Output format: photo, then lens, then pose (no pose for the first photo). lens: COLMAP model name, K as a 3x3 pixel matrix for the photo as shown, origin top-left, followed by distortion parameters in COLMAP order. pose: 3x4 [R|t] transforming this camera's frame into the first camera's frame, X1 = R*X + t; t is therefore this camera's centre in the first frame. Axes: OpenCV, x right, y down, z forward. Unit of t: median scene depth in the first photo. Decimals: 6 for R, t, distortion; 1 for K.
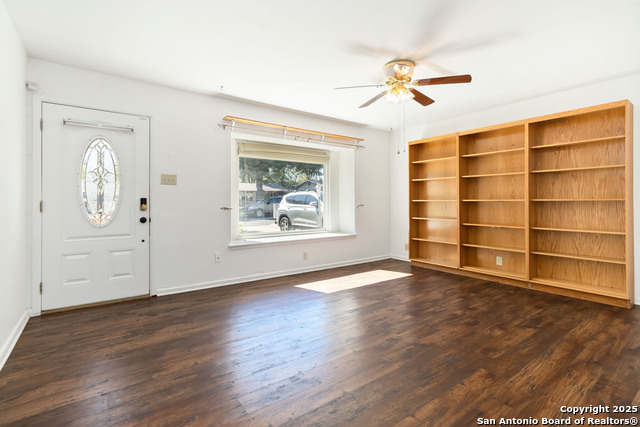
lens RADIAL K [[304.1, 0, 321.1], [0, 304.1, 198.9], [0, 0, 1]] dist [0.001883, 0.000450]
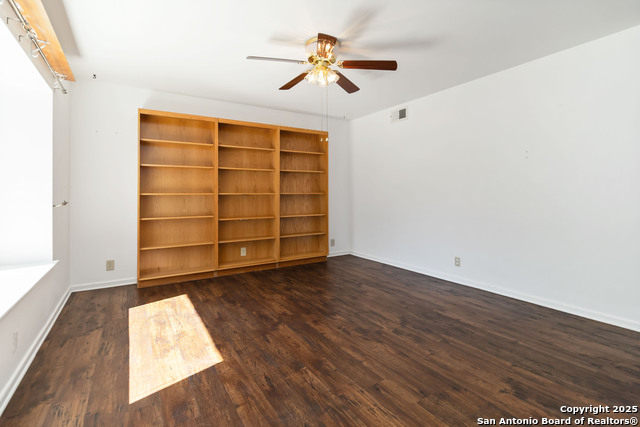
lens RADIAL K [[304.1, 0, 321.1], [0, 304.1, 198.9], [0, 0, 1]] dist [0.001883, 0.000450]
pose [[0.074971, -0.018740, 0.997010, -0.543700], [-0.006808, 0.999790, 0.019304, -0.000148], [-0.997162, -0.008235, 0.074828, 0.814240]]
